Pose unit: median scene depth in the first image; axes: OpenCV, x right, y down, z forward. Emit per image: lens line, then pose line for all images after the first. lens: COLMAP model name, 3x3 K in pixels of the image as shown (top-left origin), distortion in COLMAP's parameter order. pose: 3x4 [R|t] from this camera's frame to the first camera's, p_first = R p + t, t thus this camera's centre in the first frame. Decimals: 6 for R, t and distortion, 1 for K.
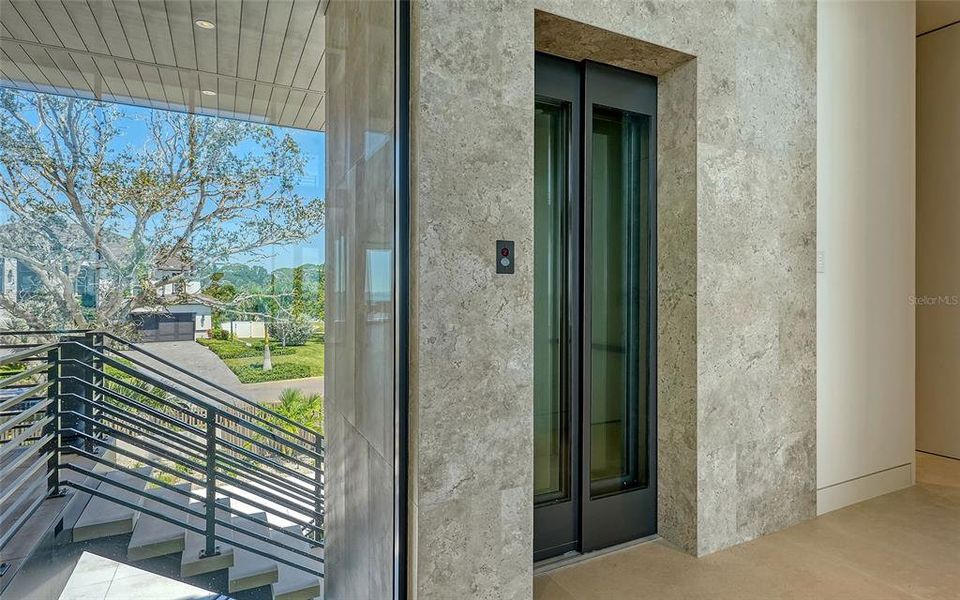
lens RADIAL K [[495.2, 0, 485.4], [0, 495.2, 297.3], [0, 0, 1]] dist [0.014873, 0.000186]
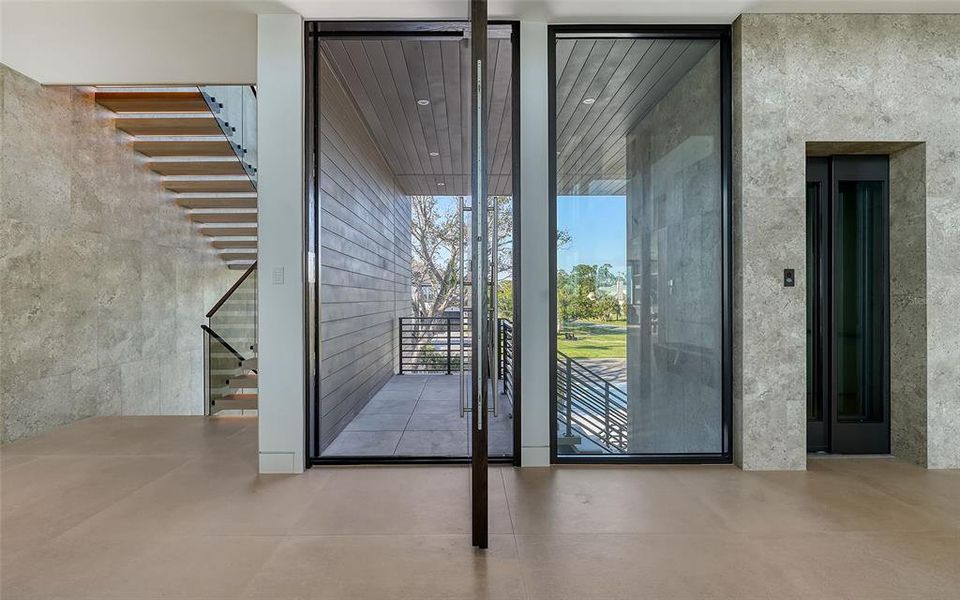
lens RADIAL K [[404.2, 0, 472.9], [0, 404.2, 299.7], [0, 0, 1]] dist [0.002640, 0.000901]
pose [[0.913446, -0.001246, -0.406958, -0.342091], [-0.000099, 0.999995, -0.003283, 0.006154], [0.406959, 0.003039, 0.913441, -0.712340]]
